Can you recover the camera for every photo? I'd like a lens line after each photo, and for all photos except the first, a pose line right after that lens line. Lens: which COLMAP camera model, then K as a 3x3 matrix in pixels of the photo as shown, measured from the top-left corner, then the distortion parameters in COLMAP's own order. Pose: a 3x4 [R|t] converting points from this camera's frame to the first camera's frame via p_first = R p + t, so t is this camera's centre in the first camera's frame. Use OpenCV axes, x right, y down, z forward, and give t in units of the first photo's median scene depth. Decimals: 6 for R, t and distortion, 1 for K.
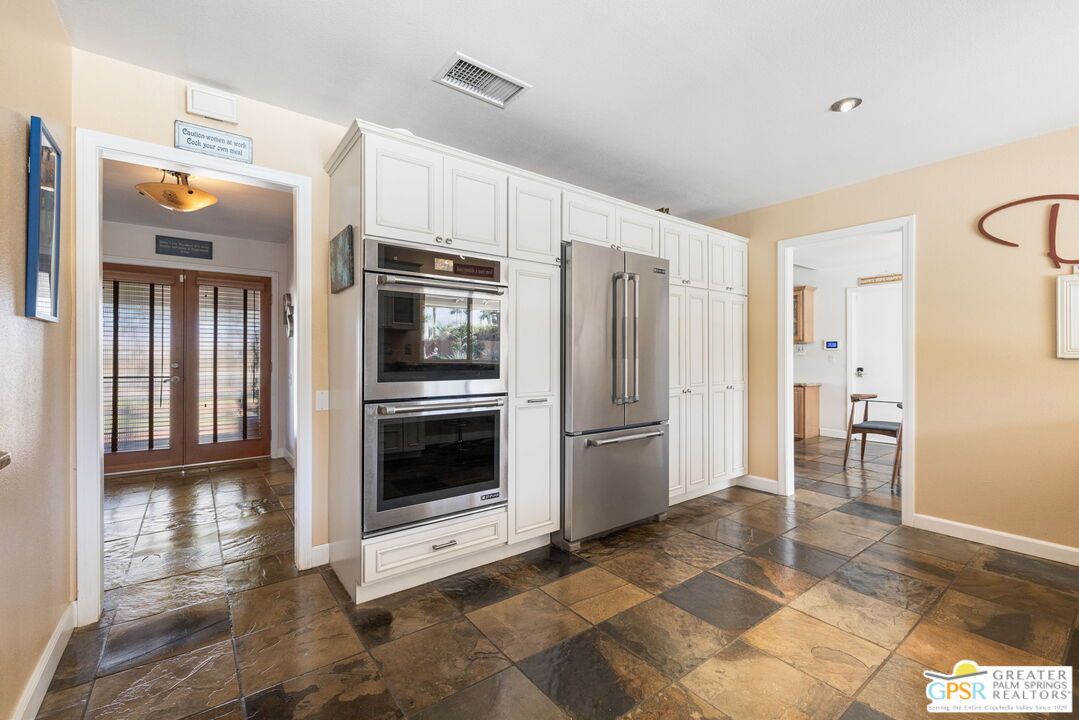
lens RADIAL K [[454.4, 0, 548.0], [0, 454.4, 361.4], [0, 0, 1]] dist [-0.000935, -0.000702]
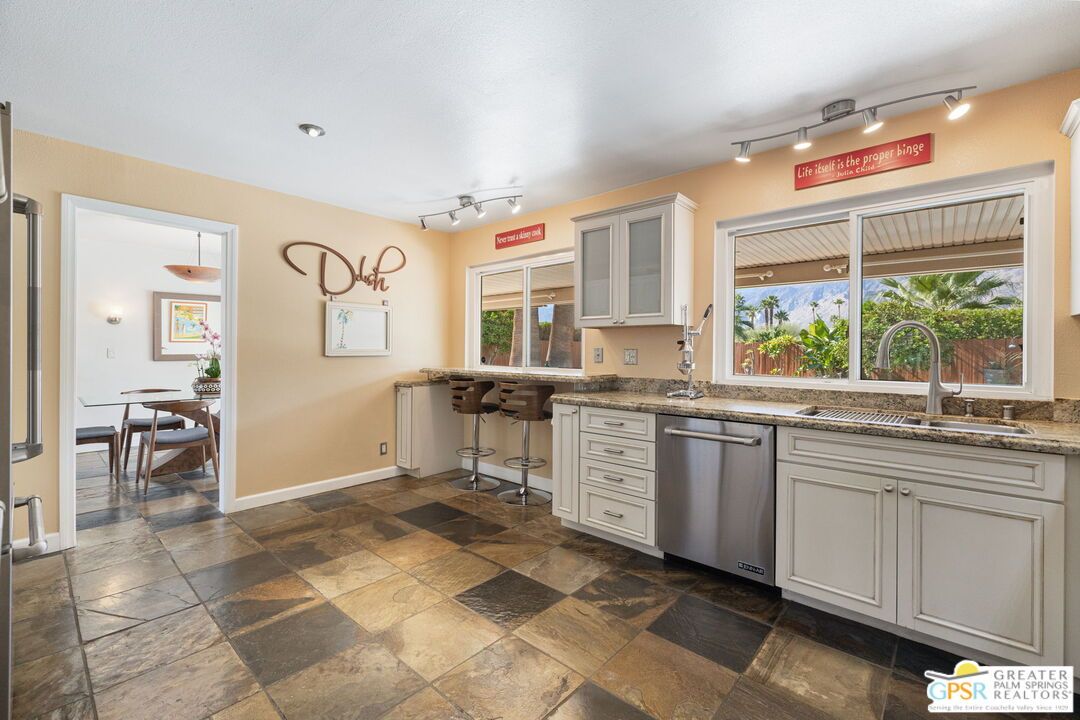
lens RADIAL K [[454.8, 0, 535.0], [0, 454.8, 352.4], [0, 0, 1]] dist [-0.000935, -0.000702]
pose [[-0.181156, -0.007339, 0.983427, -0.492846], [-0.000316, 0.999973, 0.007404, -0.031660], [-0.983454, 0.001031, -0.181153, 0.615565]]
